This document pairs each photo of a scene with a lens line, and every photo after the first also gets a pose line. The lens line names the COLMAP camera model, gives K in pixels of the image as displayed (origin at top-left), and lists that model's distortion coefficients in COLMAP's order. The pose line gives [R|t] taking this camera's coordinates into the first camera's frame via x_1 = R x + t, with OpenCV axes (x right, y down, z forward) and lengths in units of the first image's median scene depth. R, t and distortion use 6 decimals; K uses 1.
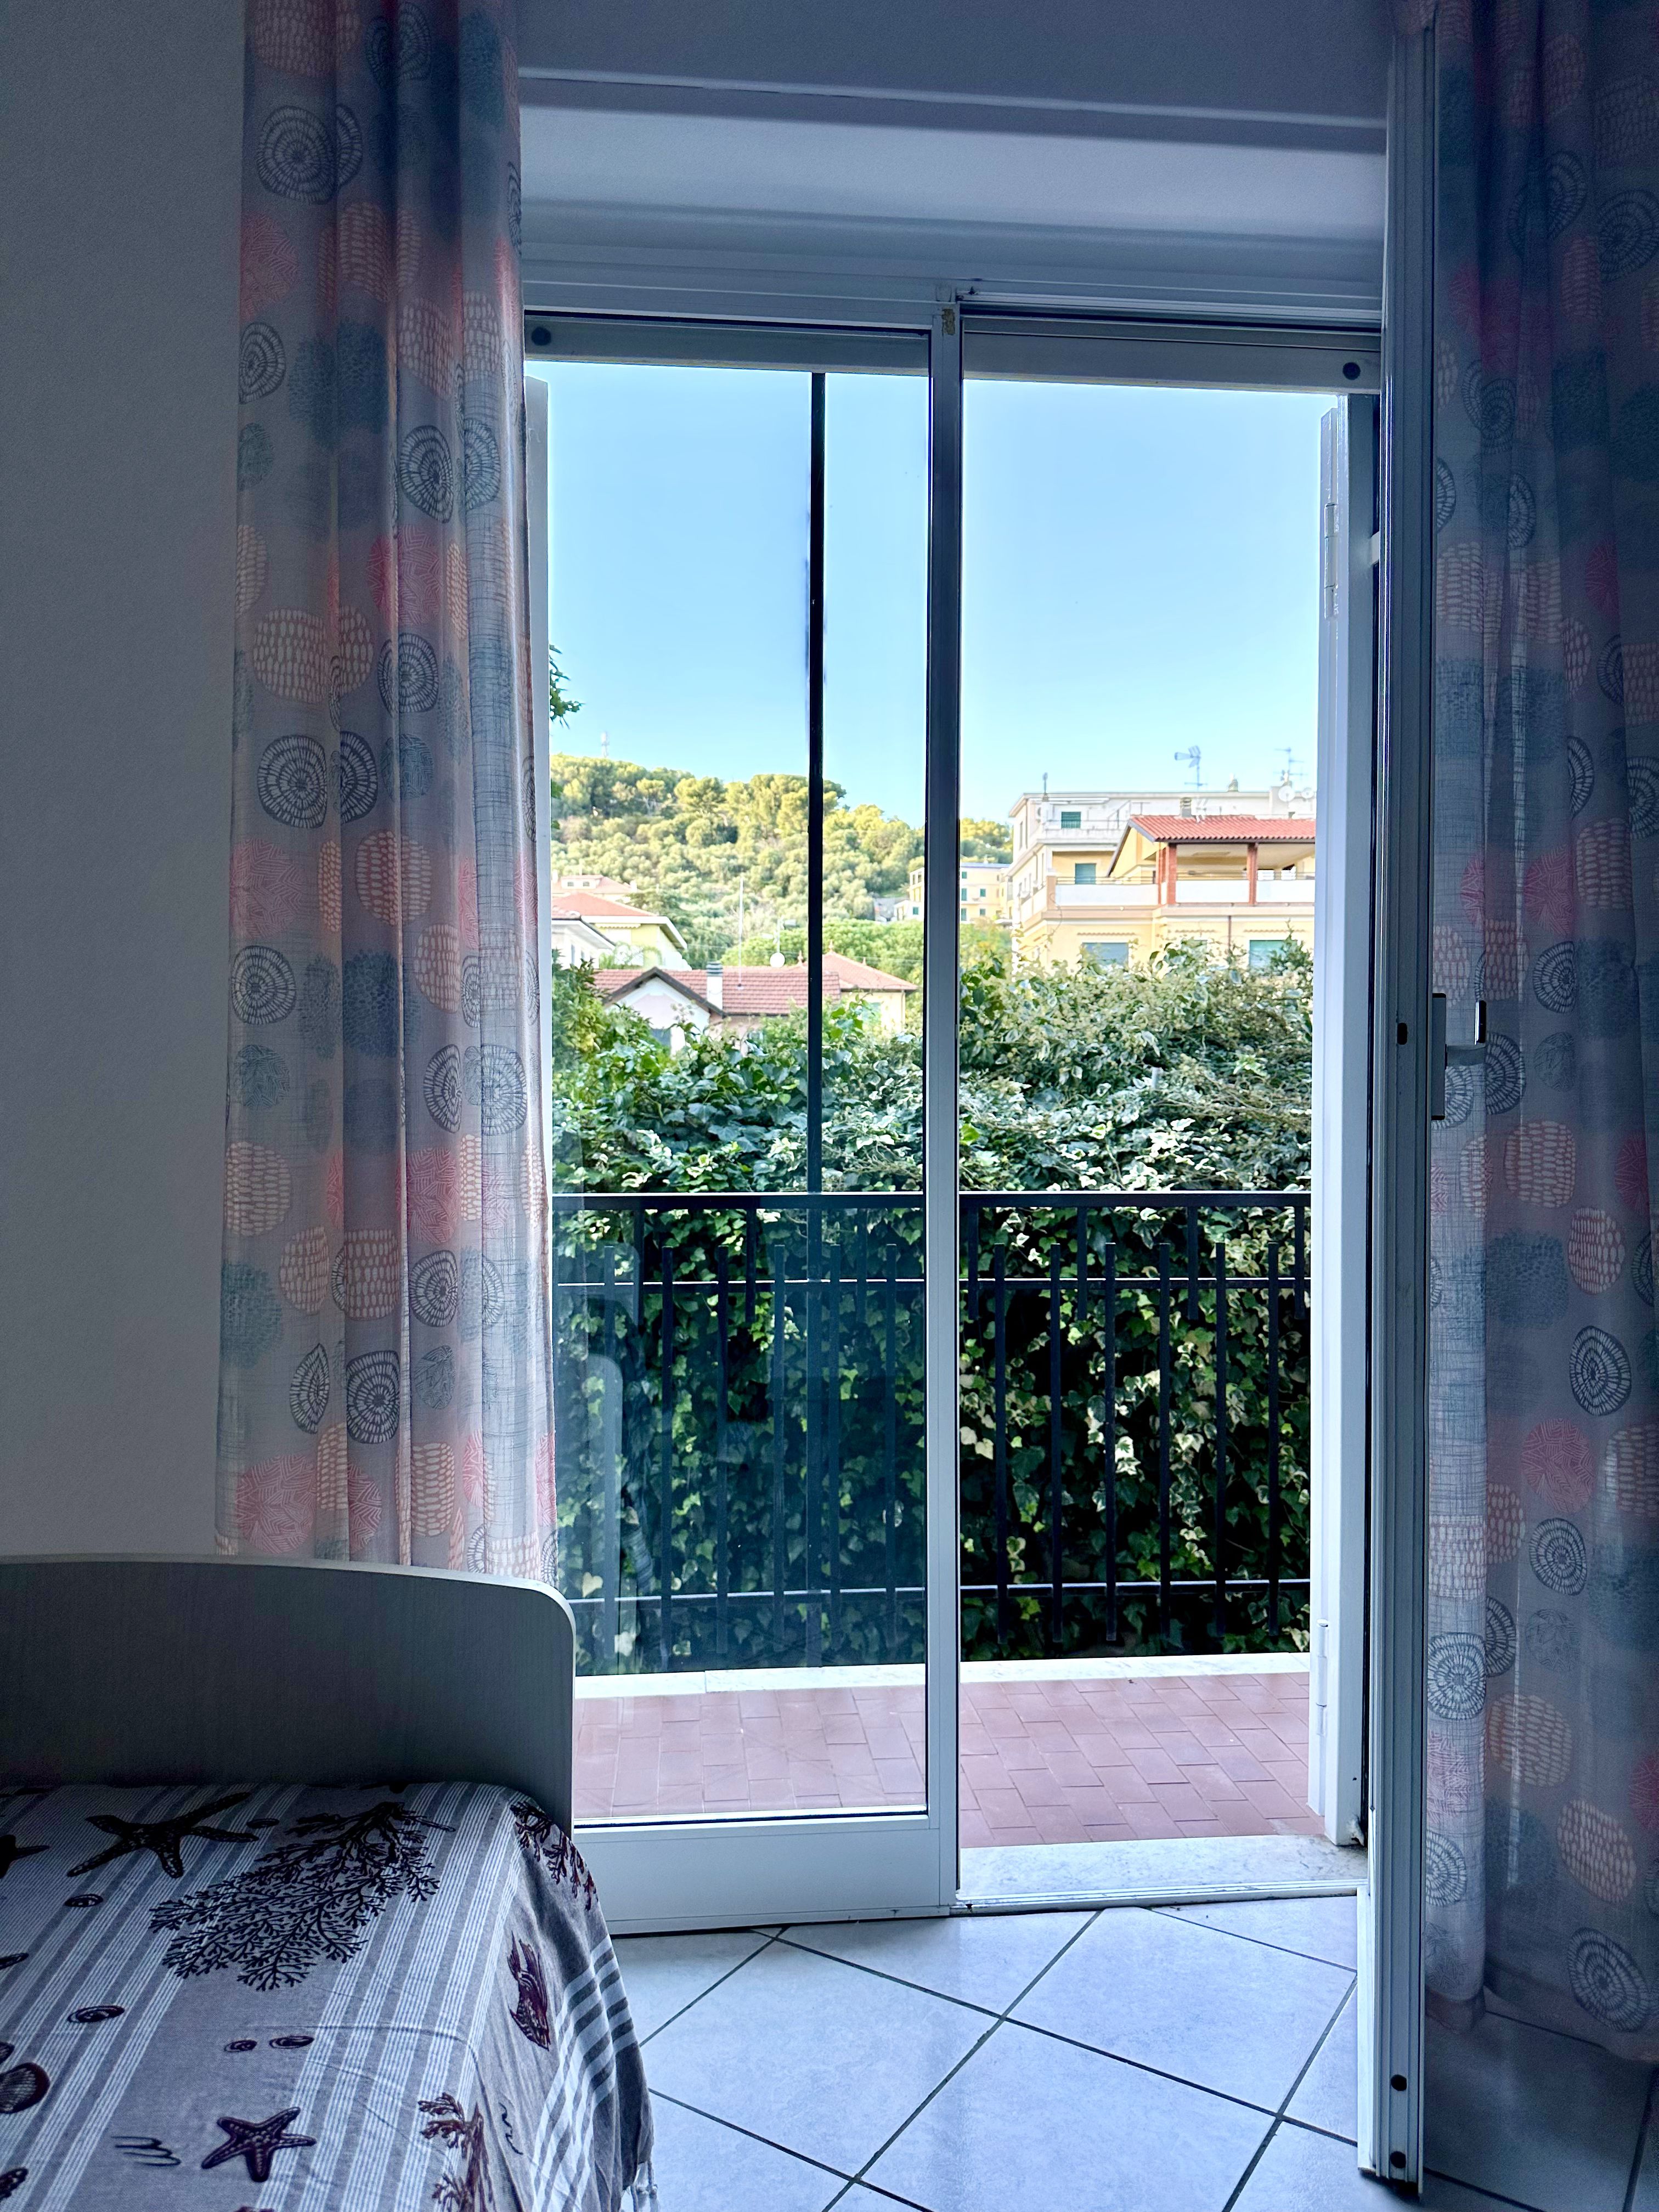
lens RADIAL K [[1540.2, 0, 835.2], [0, 1540.2, 1101.4], [0, 0, 1]] dist [0.139194, -0.222815]
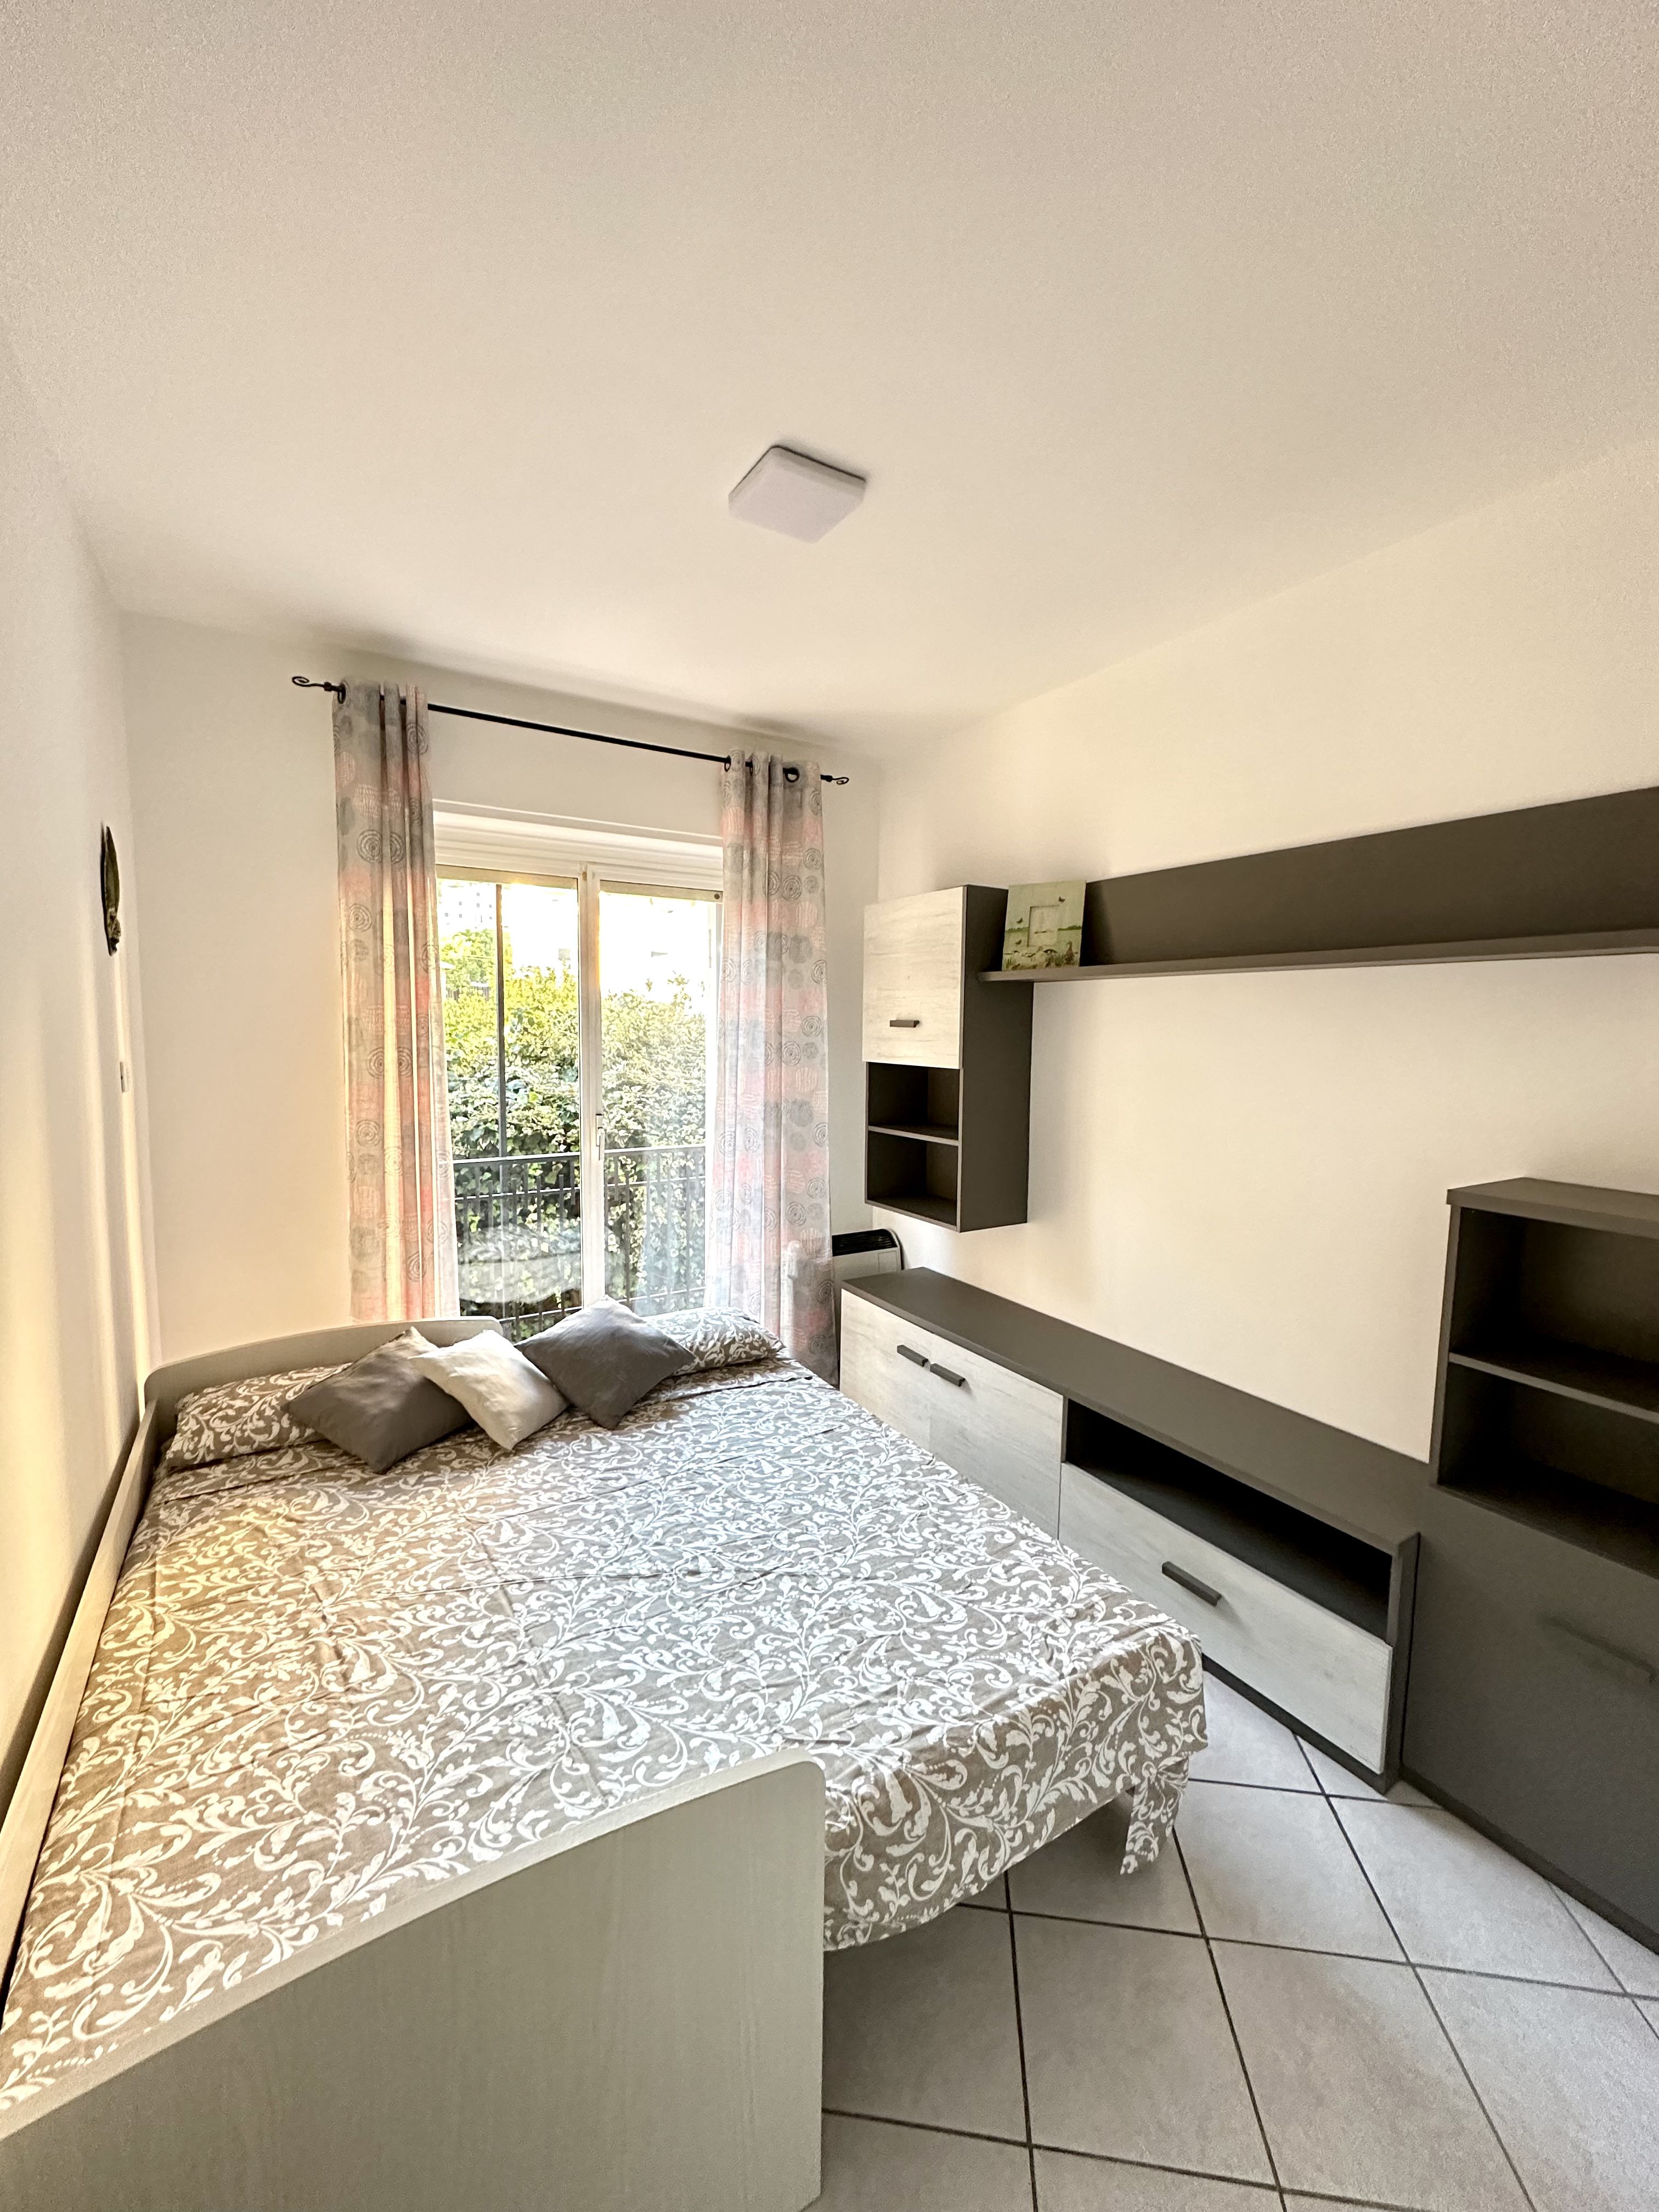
lens RADIAL K [[877.3, 0, 826.0], [0, 877.3, 1102.7], [0, 0, 1]] dist [0.001098, 0.000412]
pose [[0.898306, -0.031898, 0.438210, -0.072825], [-0.002502, 0.996974, 0.077701, -0.061296], [-0.439362, -0.070896, 0.895508, -0.202790]]
